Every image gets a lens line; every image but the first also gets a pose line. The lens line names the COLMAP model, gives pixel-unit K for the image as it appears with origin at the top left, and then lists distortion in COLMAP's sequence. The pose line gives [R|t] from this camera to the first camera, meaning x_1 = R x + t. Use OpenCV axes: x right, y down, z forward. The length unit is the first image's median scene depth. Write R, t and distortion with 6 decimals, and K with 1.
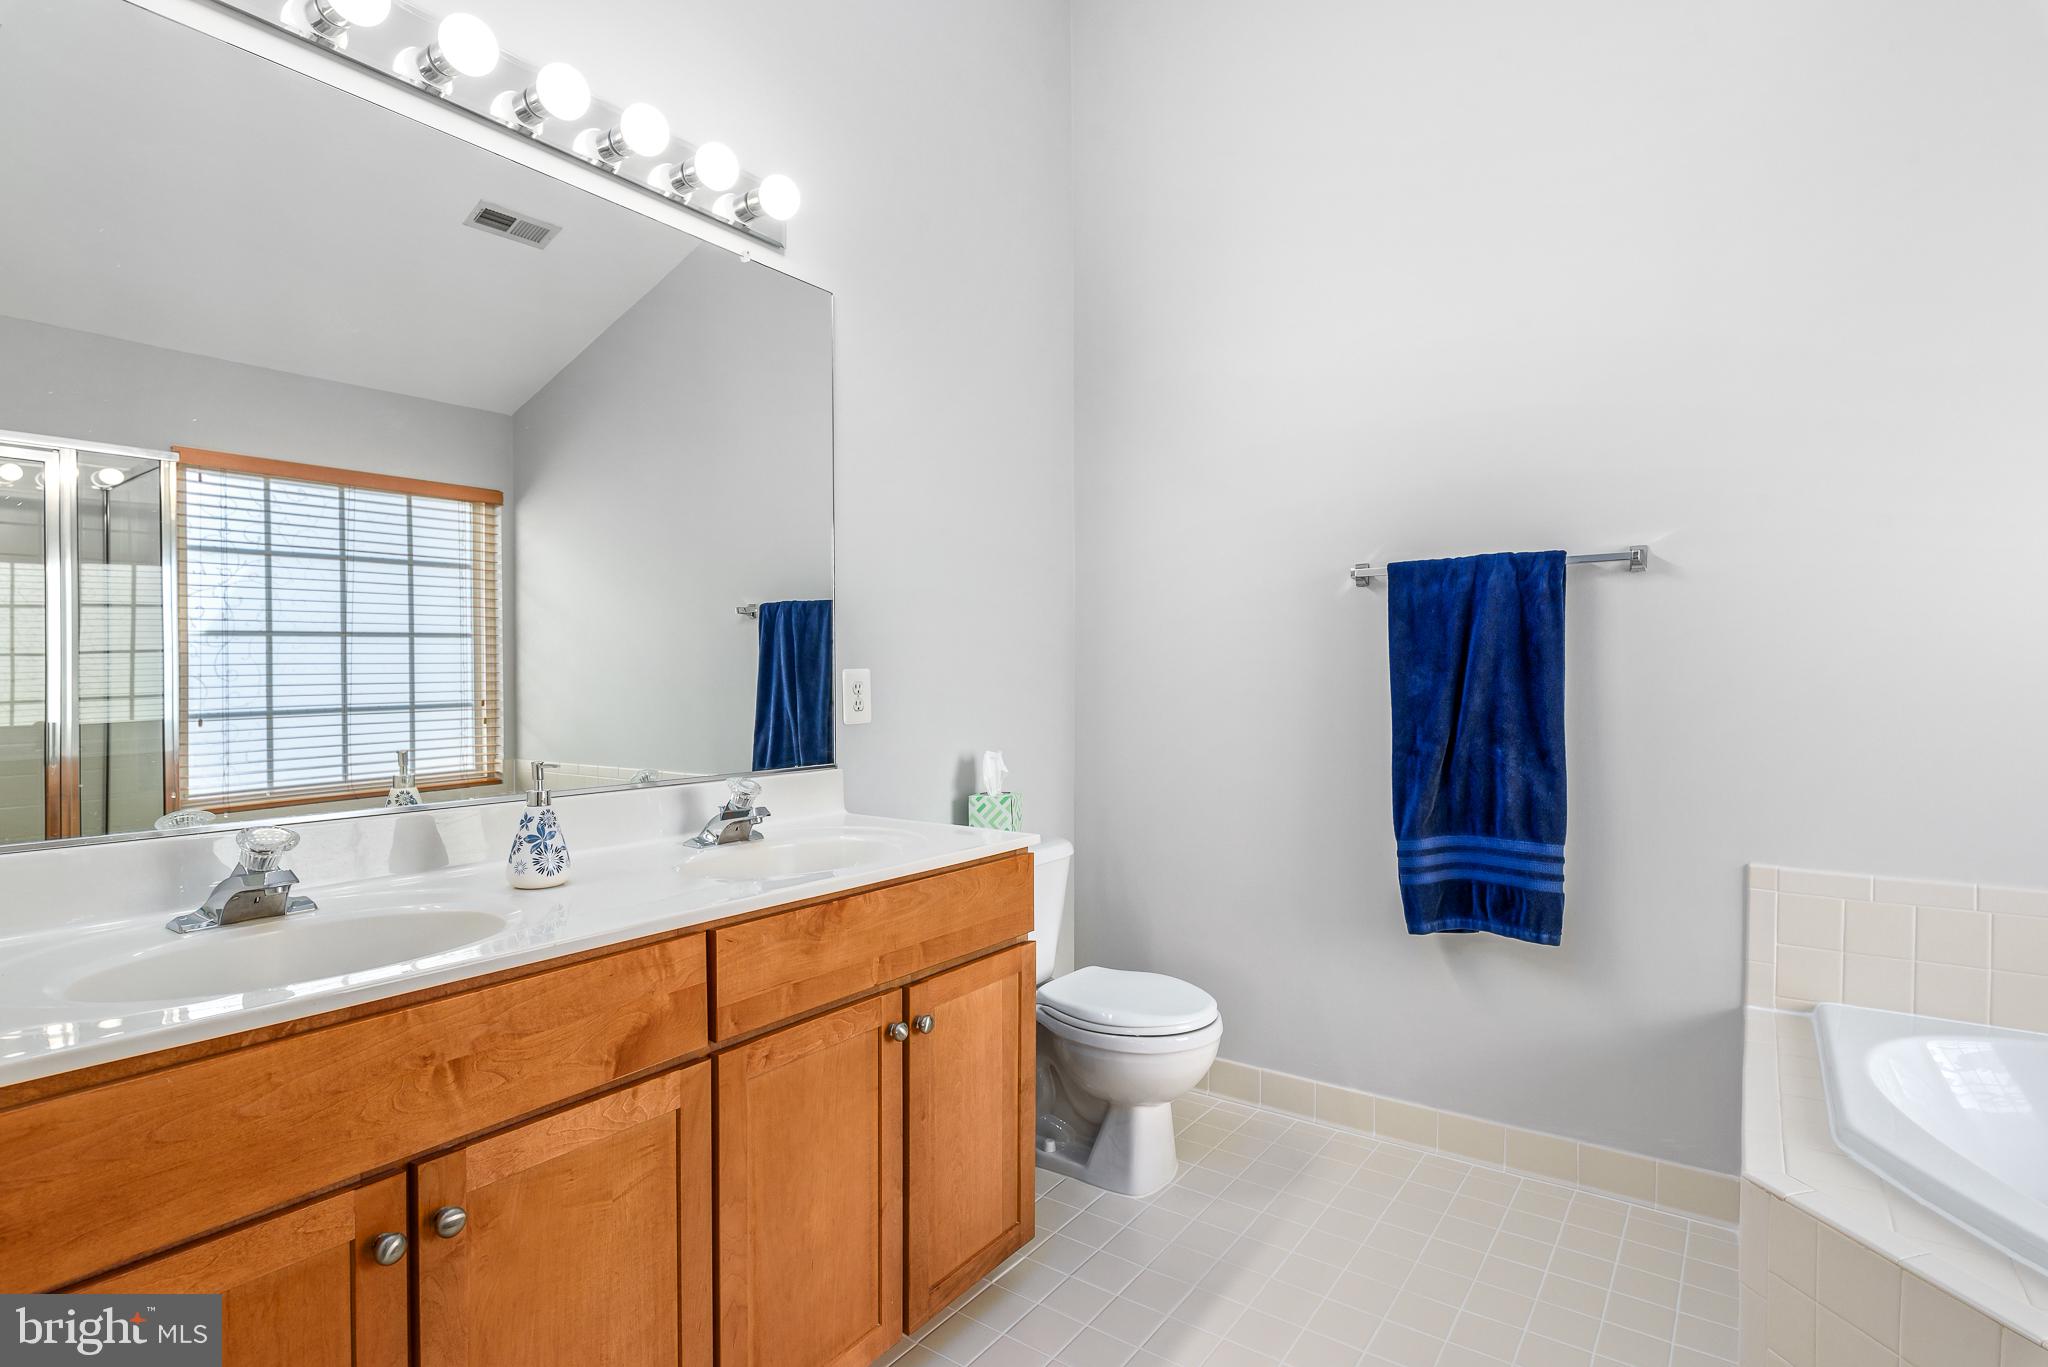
lens RADIAL K [[1030.5, 0, 1029.6], [0, 1030.5, 675.2], [0, 0, 1]] dist [-0.004308, 0.004527]
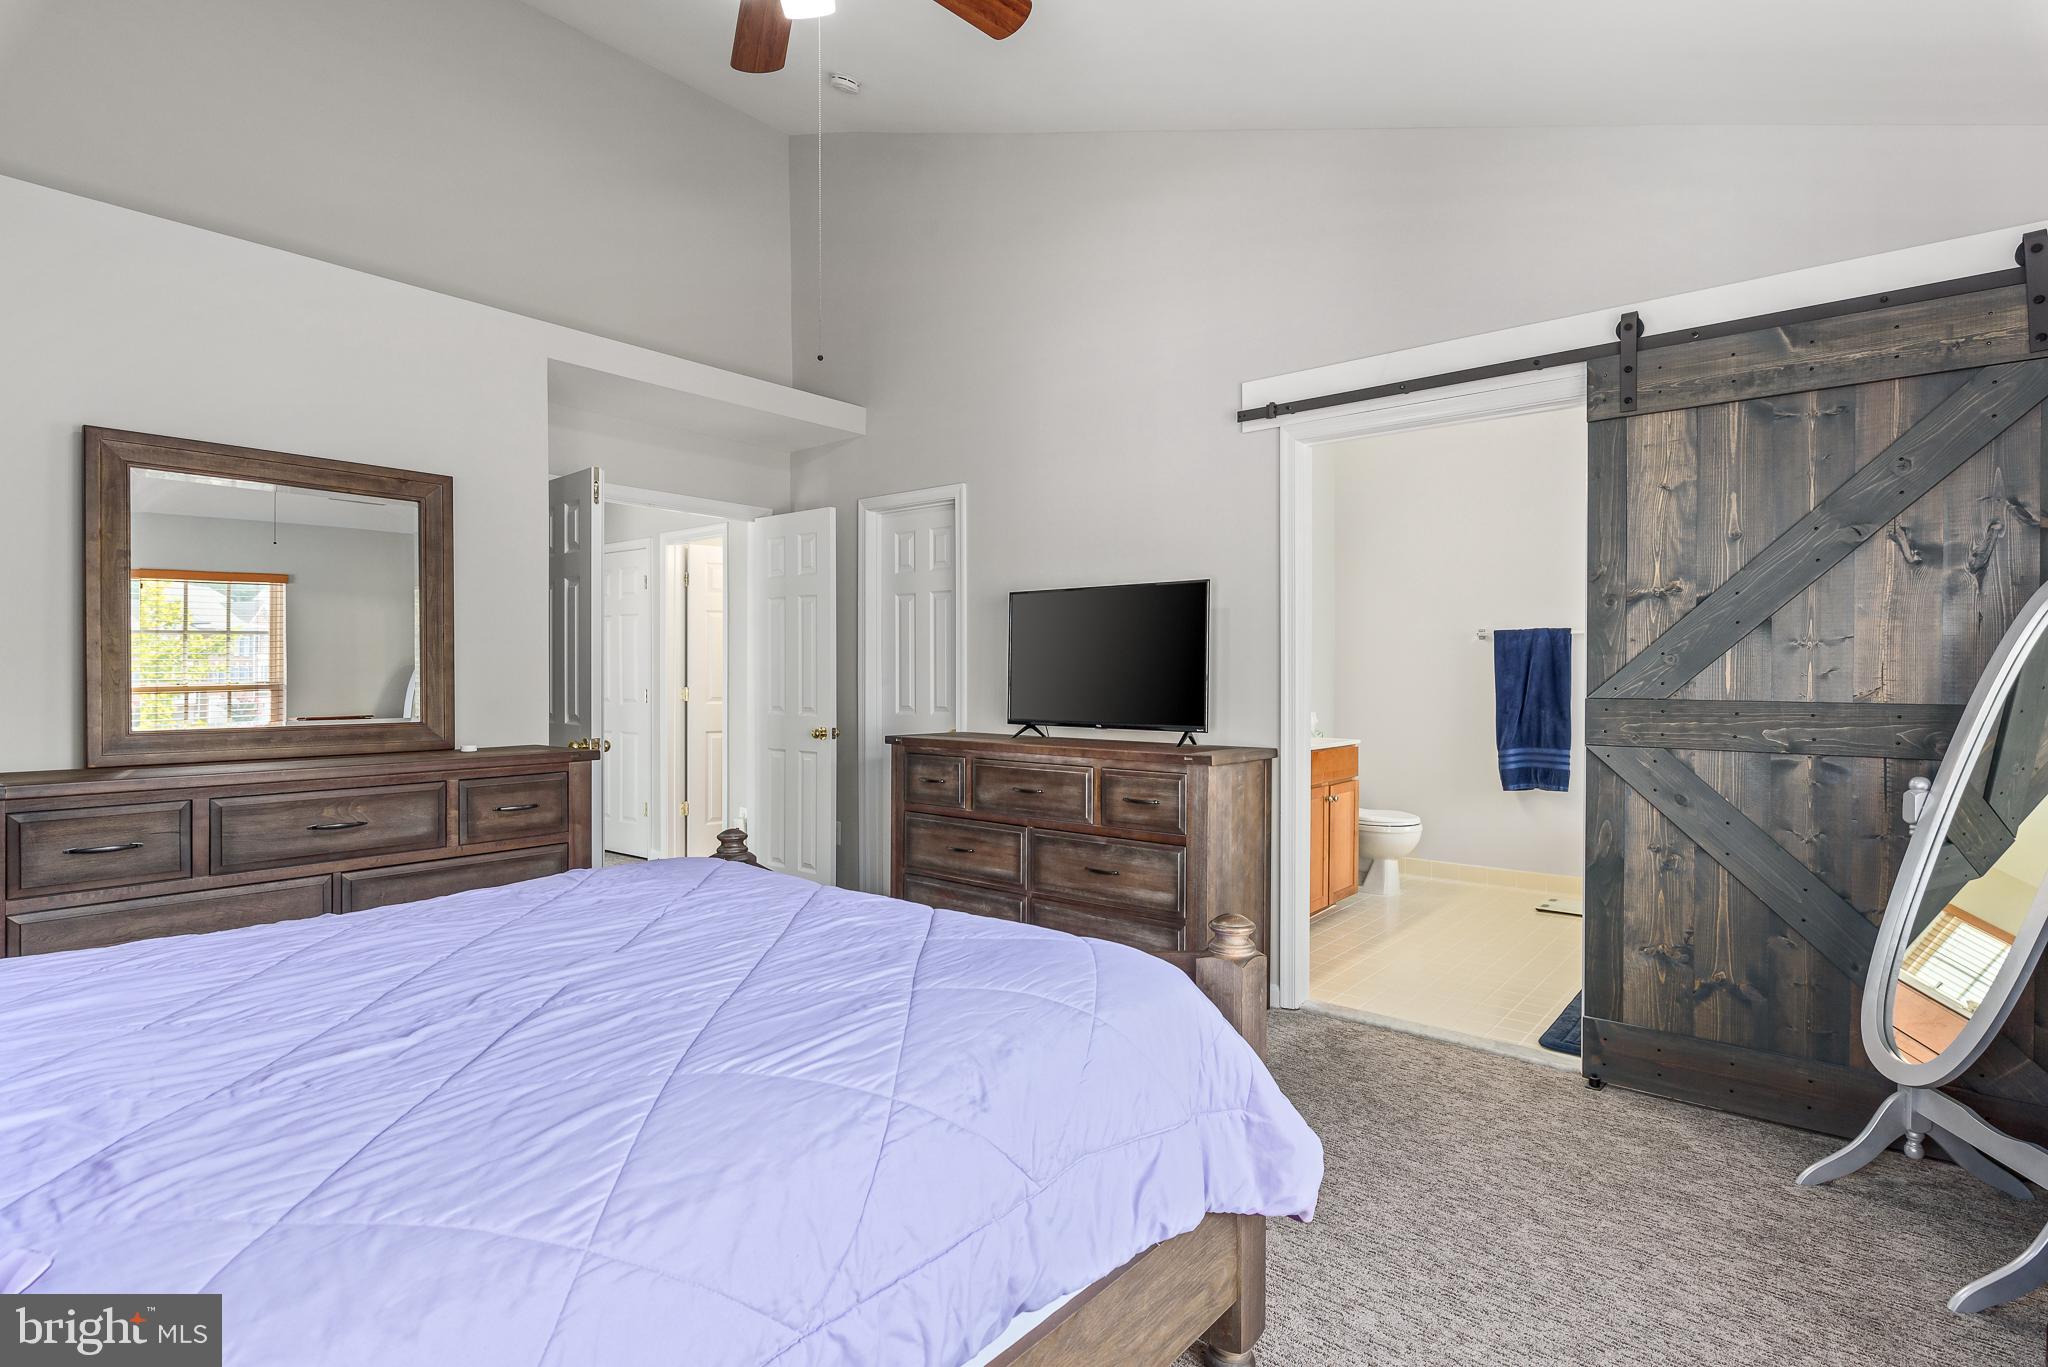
lens RADIAL K [[1030.5, 0, 1022.7], [0, 1030.5, 673.6], [0, 0, 1]] dist [-0.004308, 0.004527]
pose [[0.997990, 0.005538, -0.063124, -0.581028], [-0.005805, 0.999975, -0.004054, 0.002332], [0.063100, 0.004412, 0.997997, -1.420279]]
